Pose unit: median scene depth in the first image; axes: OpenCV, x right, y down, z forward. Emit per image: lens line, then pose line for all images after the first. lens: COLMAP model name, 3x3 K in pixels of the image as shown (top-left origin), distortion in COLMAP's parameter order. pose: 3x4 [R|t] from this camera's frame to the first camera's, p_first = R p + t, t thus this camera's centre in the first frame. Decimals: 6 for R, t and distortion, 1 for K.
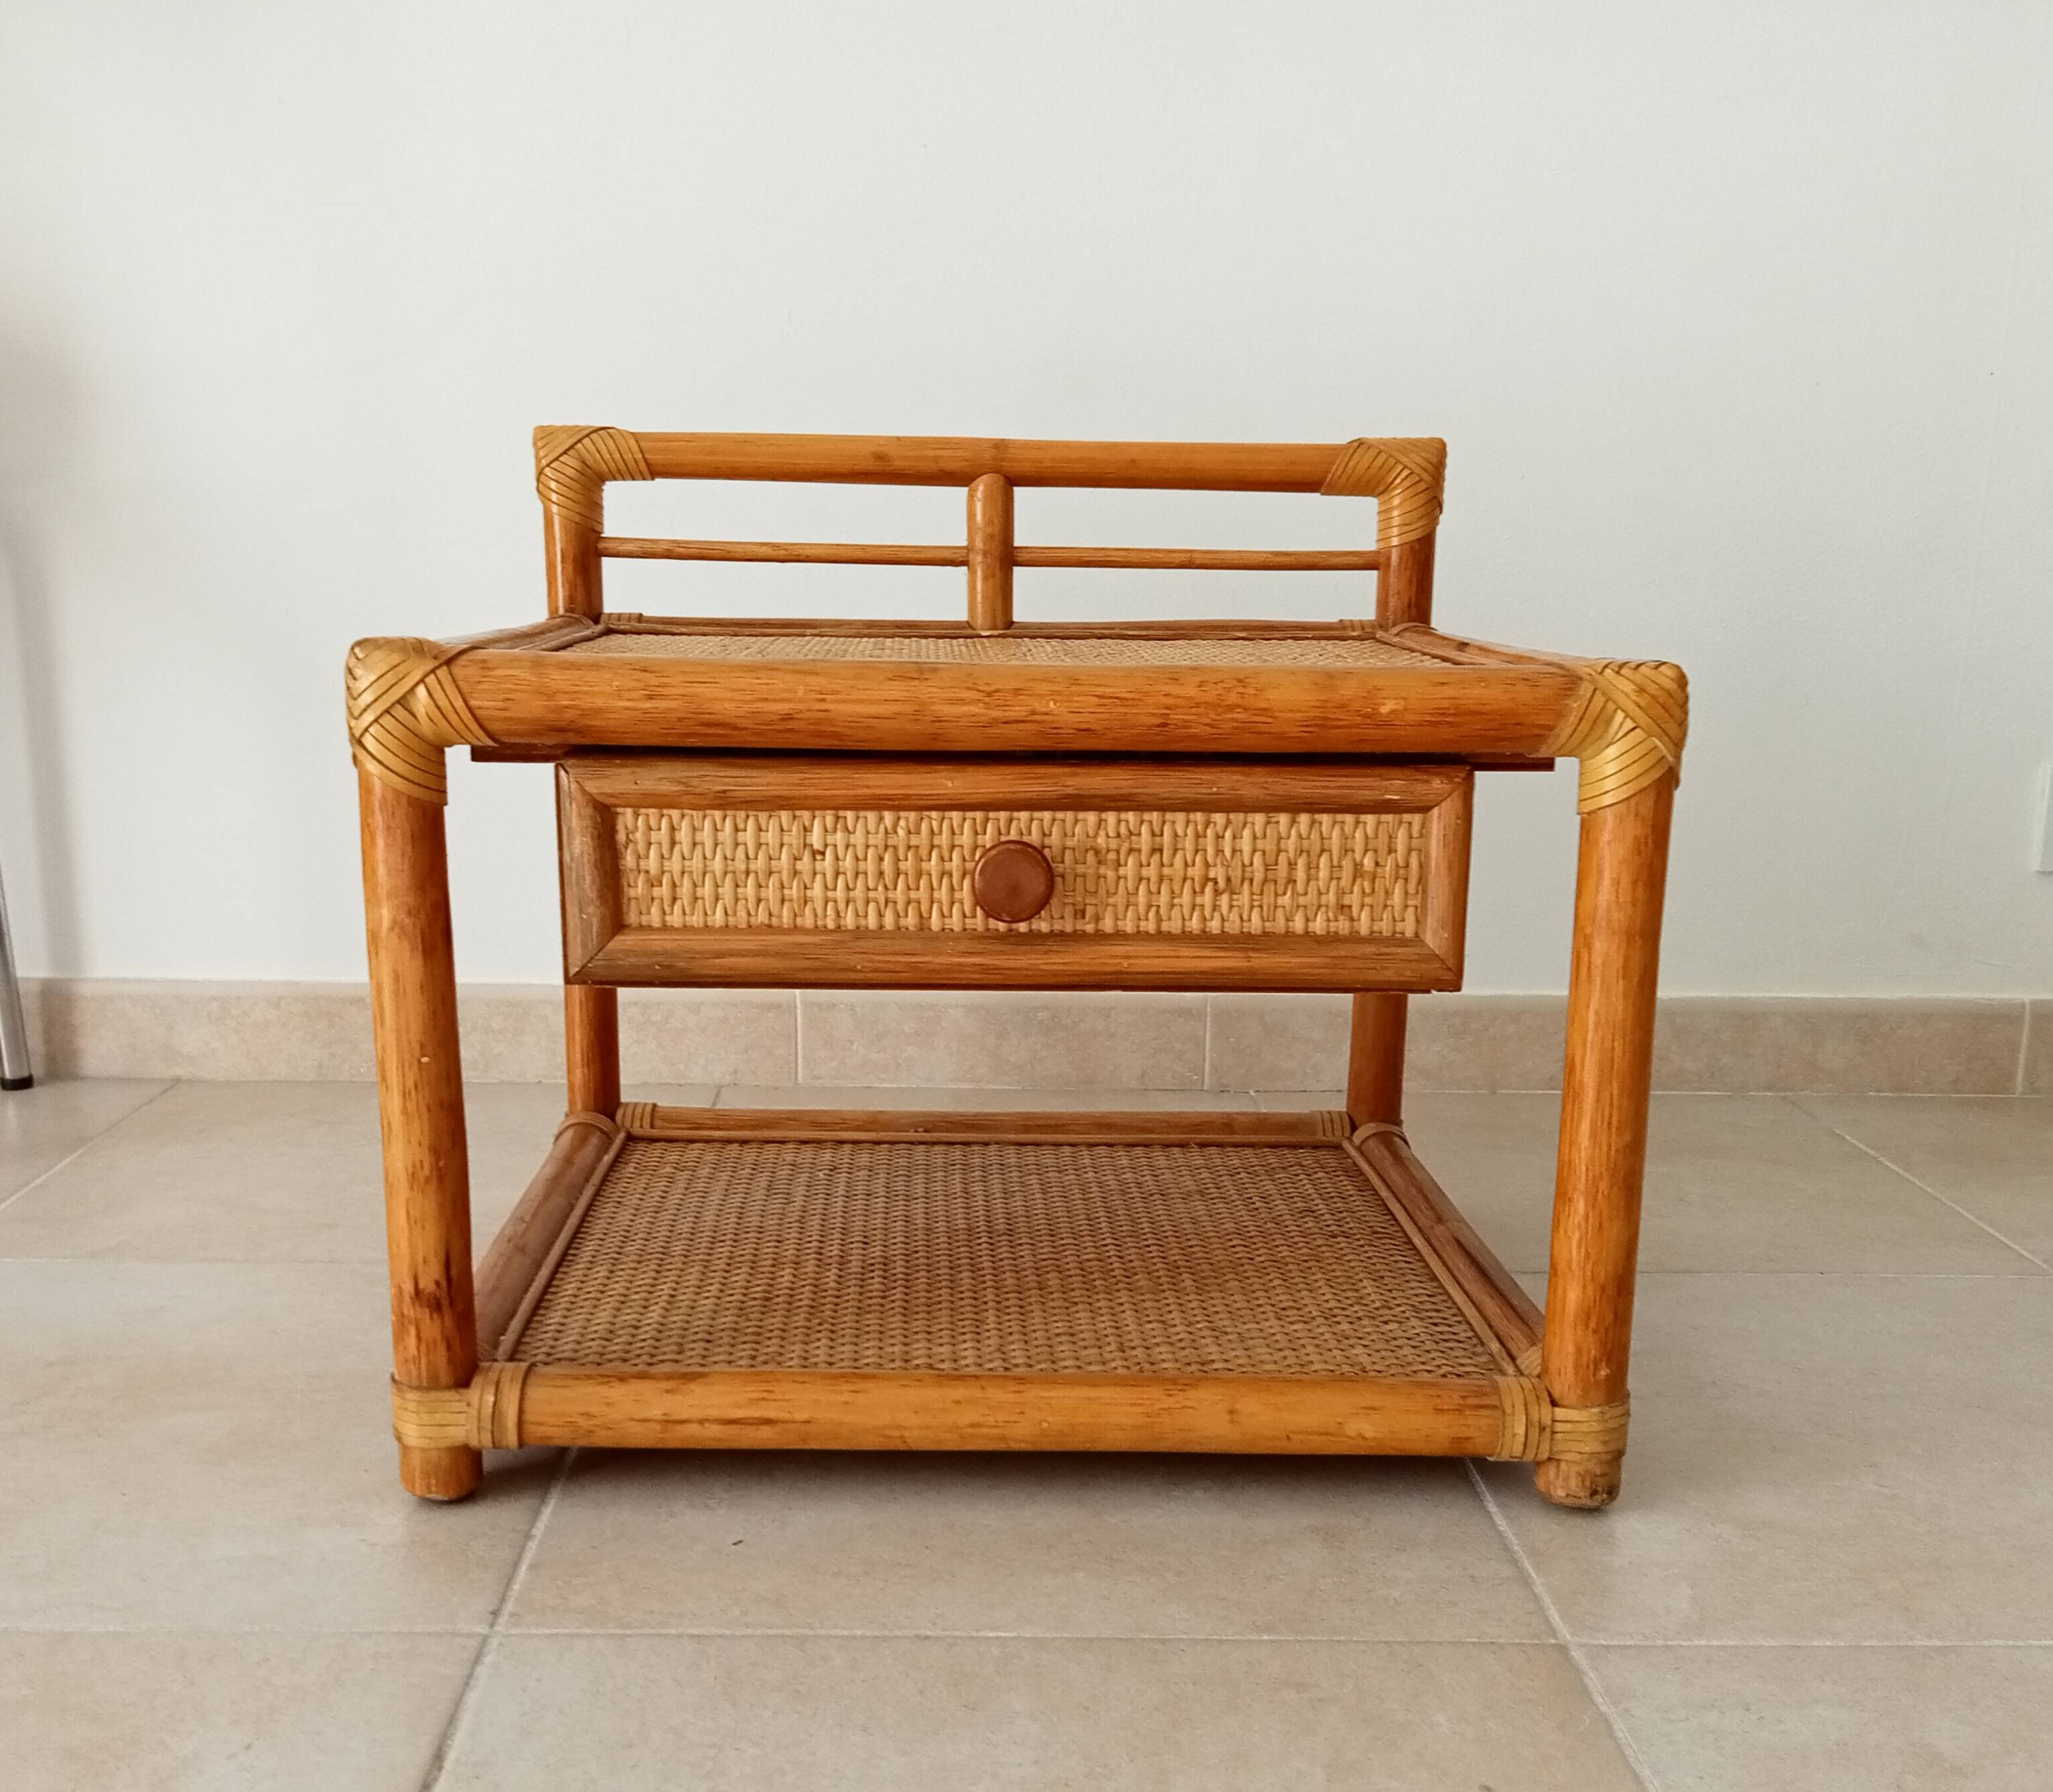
lens RADIAL K [[1981.0, 0, 1013.2], [0, 1981.0, 1029.7], [0, 0, 1]] dist [0.044379, -0.025991]
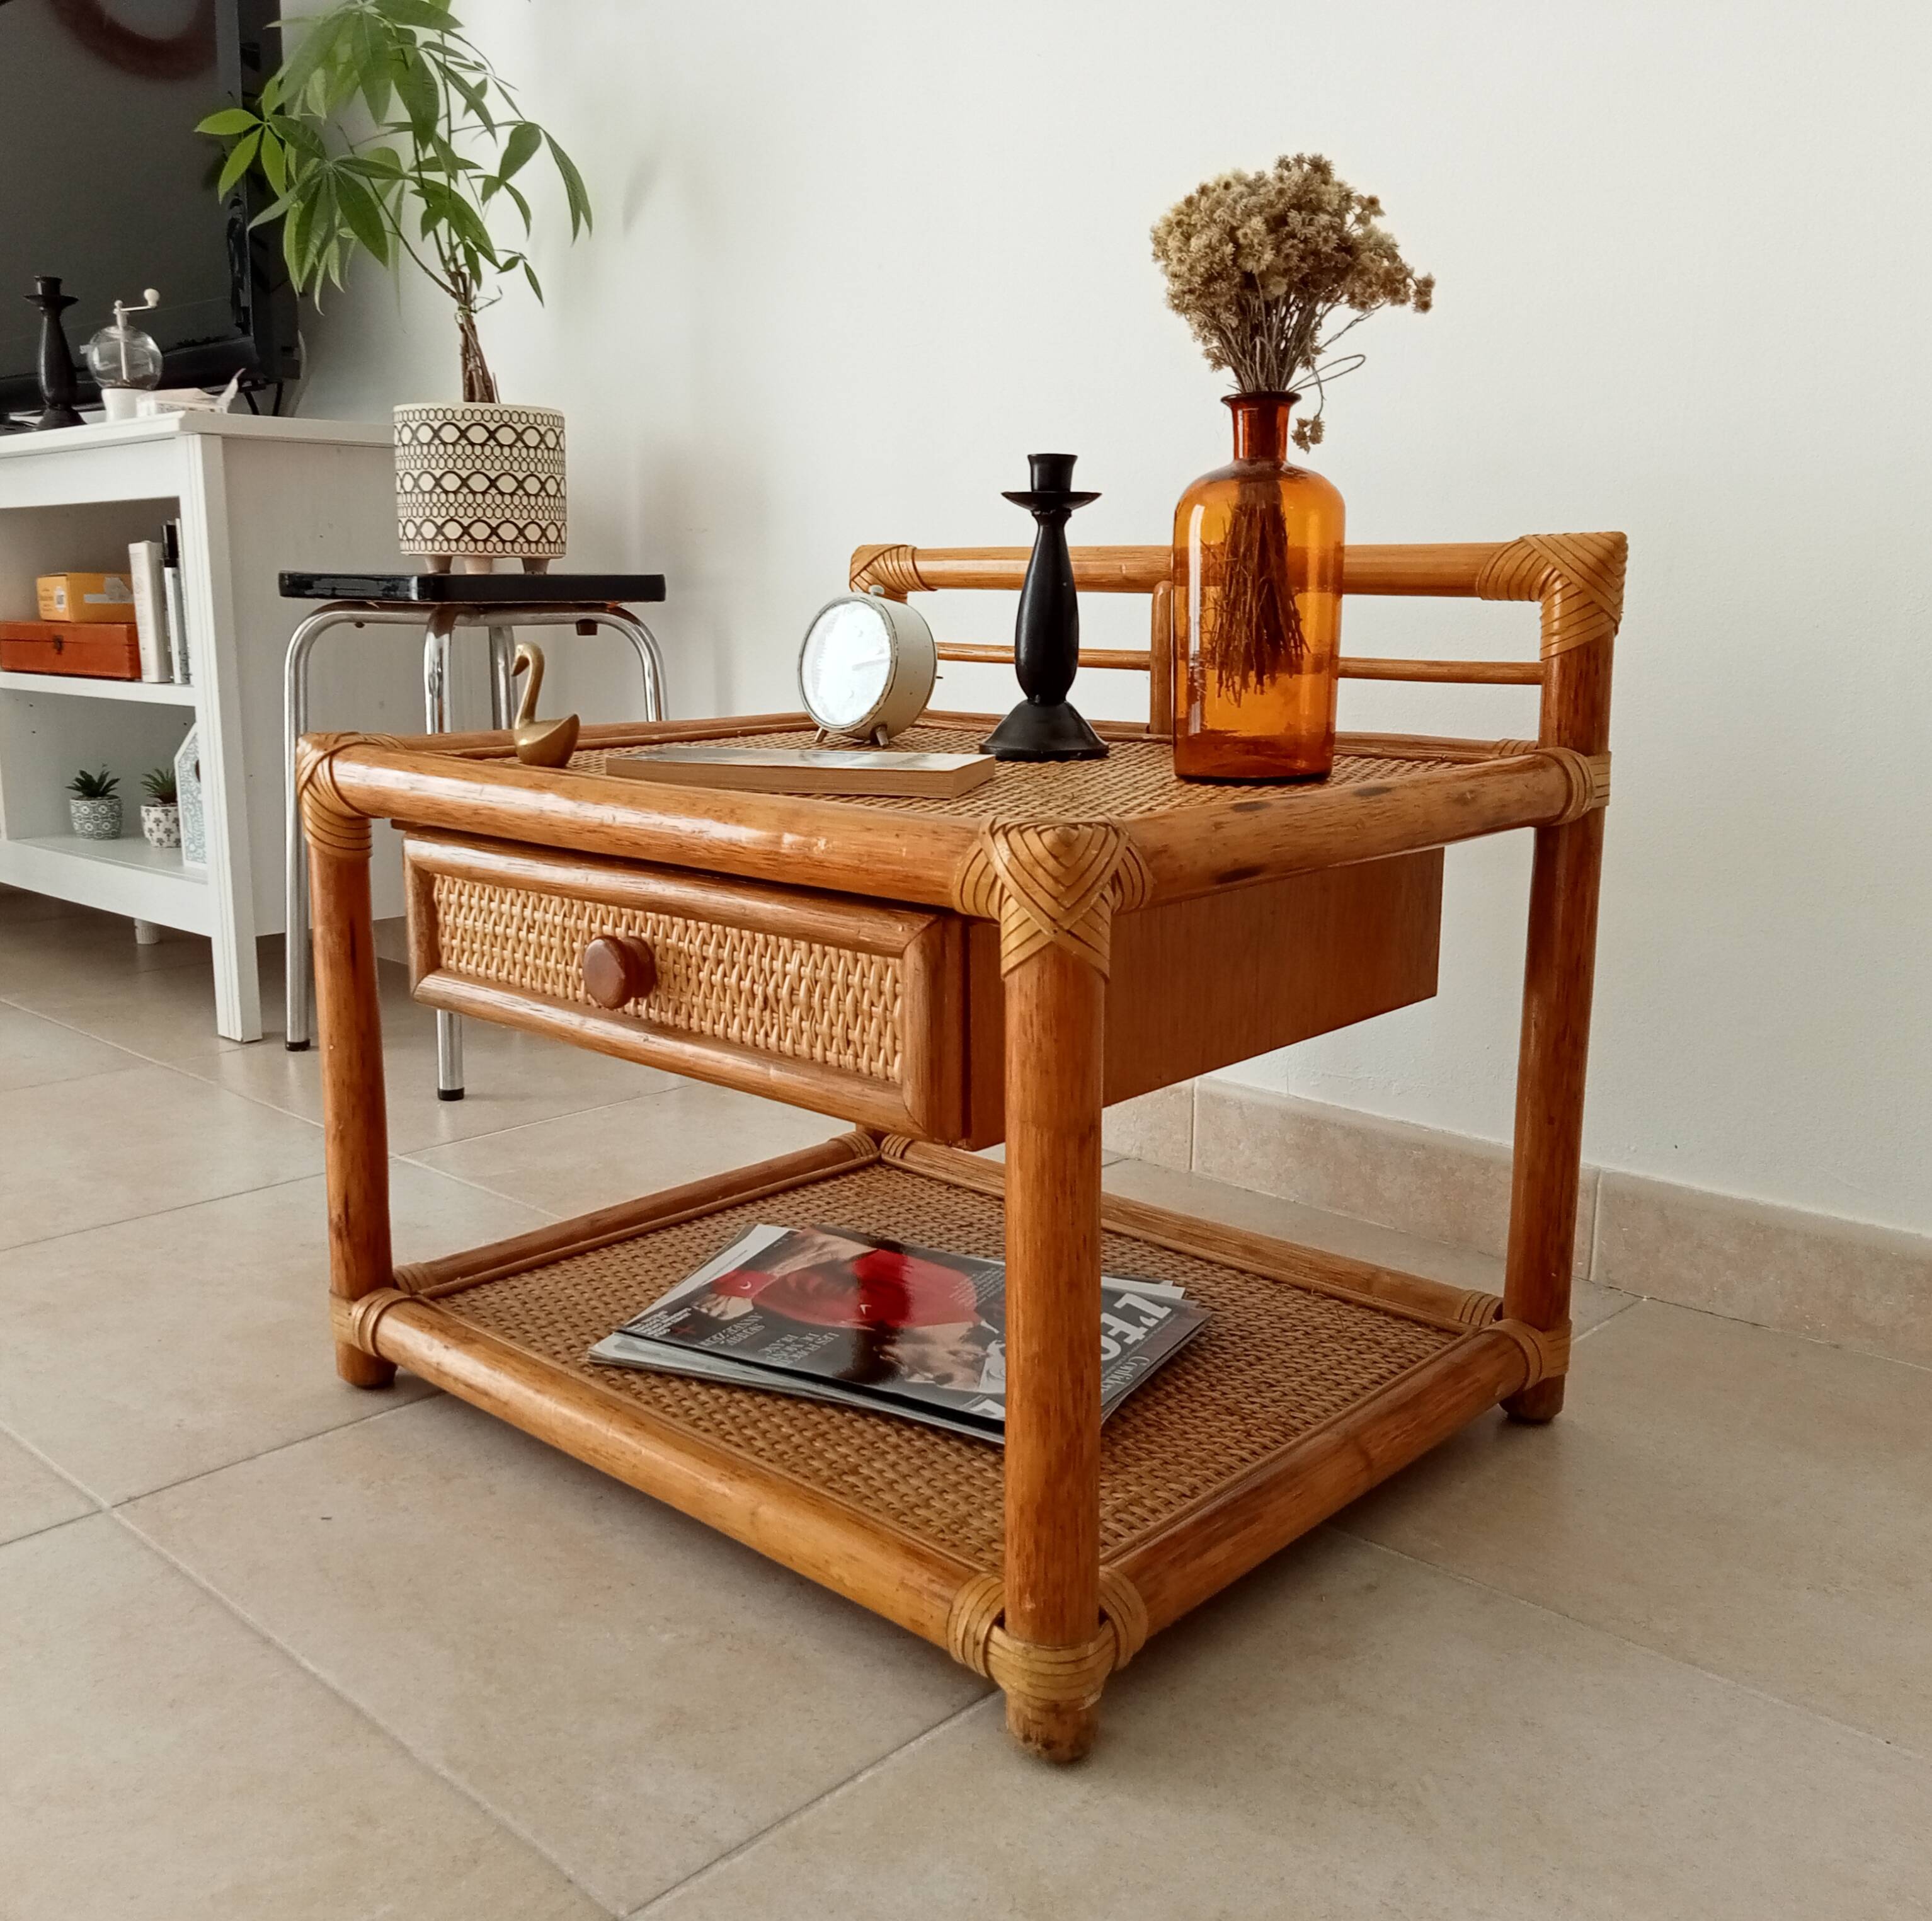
lens RADIAL K [[1912.7, 0, 961.7], [0, 1912.7, 973.4], [0, 0, 1]] dist [0.015088, 0.007526]
pose [[0.719374, 0.131711, -0.682021, 0.853900], [-0.157840, 0.987169, 0.024156, -0.127651], [0.676452, 0.090273, 0.730934, 0.339203]]
